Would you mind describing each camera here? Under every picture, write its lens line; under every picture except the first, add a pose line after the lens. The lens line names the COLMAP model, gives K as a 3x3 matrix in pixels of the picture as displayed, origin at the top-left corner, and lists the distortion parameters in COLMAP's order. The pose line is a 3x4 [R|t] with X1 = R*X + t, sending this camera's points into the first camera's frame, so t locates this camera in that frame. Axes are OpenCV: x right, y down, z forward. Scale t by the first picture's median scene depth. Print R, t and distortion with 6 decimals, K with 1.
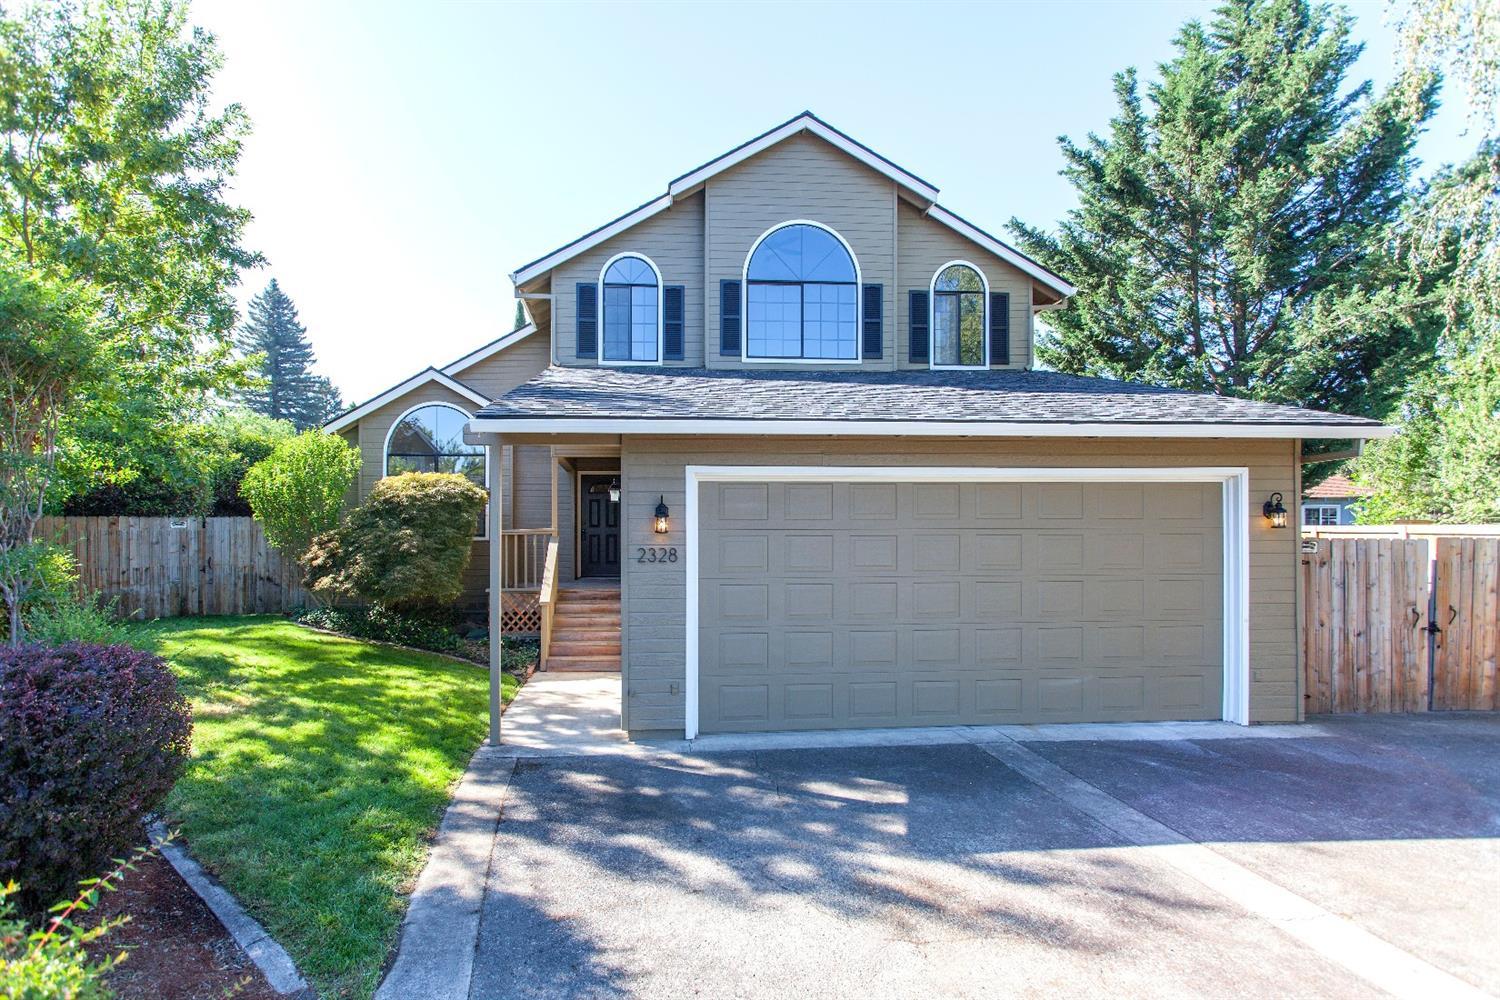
lens RADIAL K [[769.7, 0, 753.8], [0, 769.7, 527.2], [0, 0, 1]] dist [-0.000276, 0.000172]
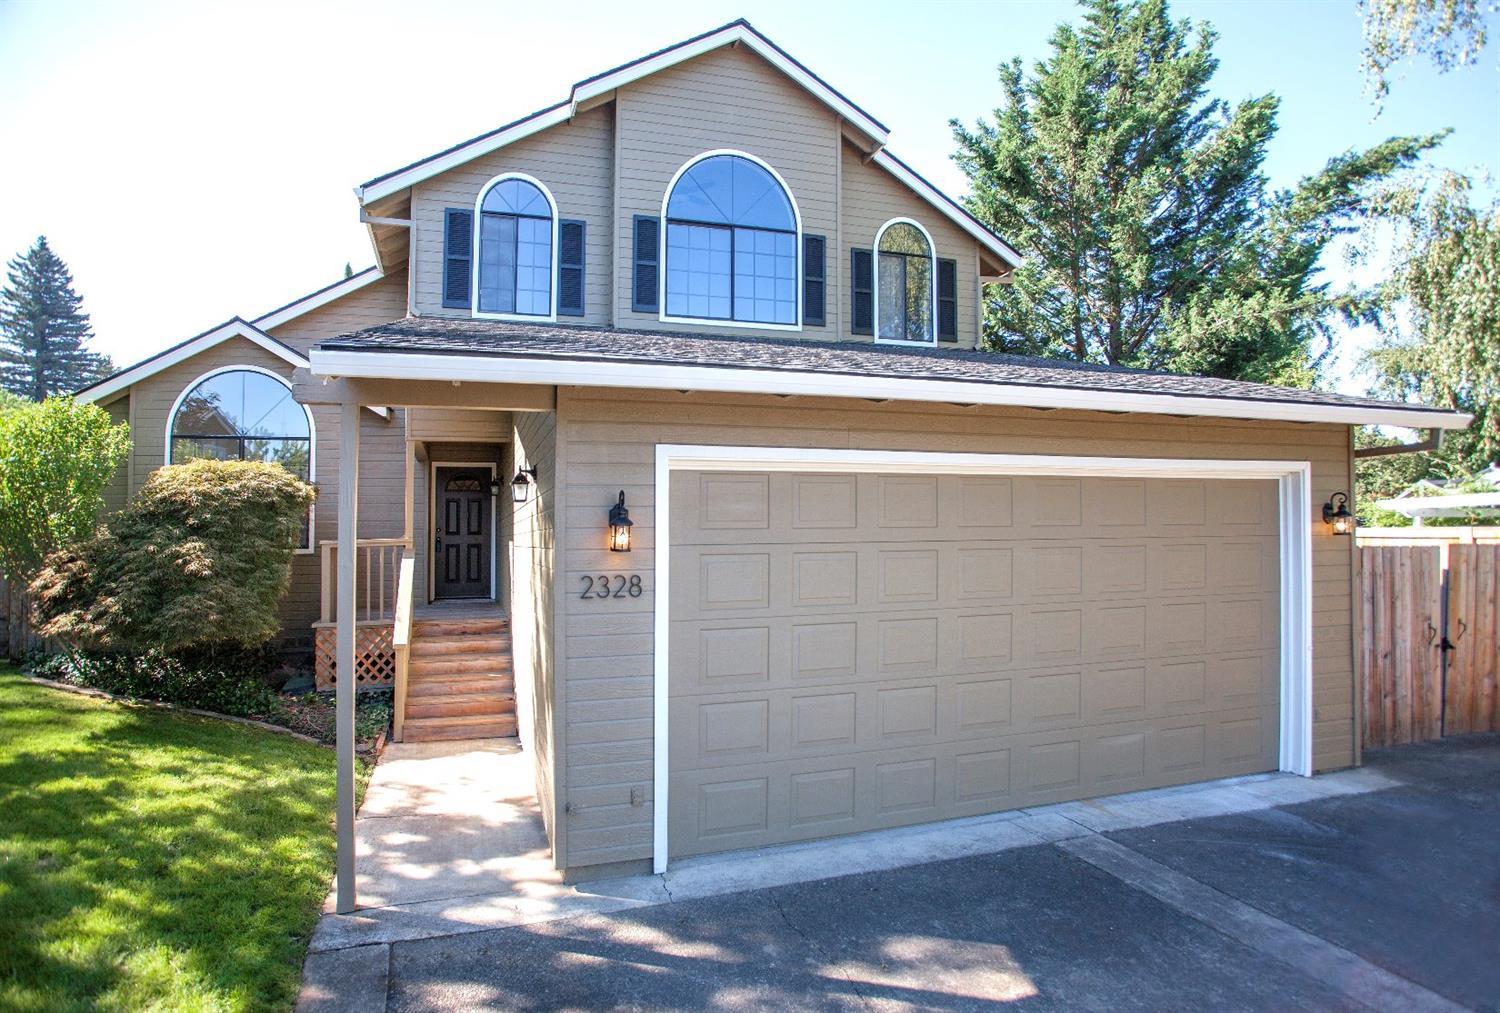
lens RADIAL K [[867.9, 0, 750.0], [0, 867.9, 506.5], [0, 0, 1]] dist [-0.090519, 0.053660]
pose [[0.988460, 0.001320, 0.151474, -0.057771], [0.003029, 0.999590, -0.028475, -0.004039], [-0.151449, 0.028605, 0.988051, 0.137501]]
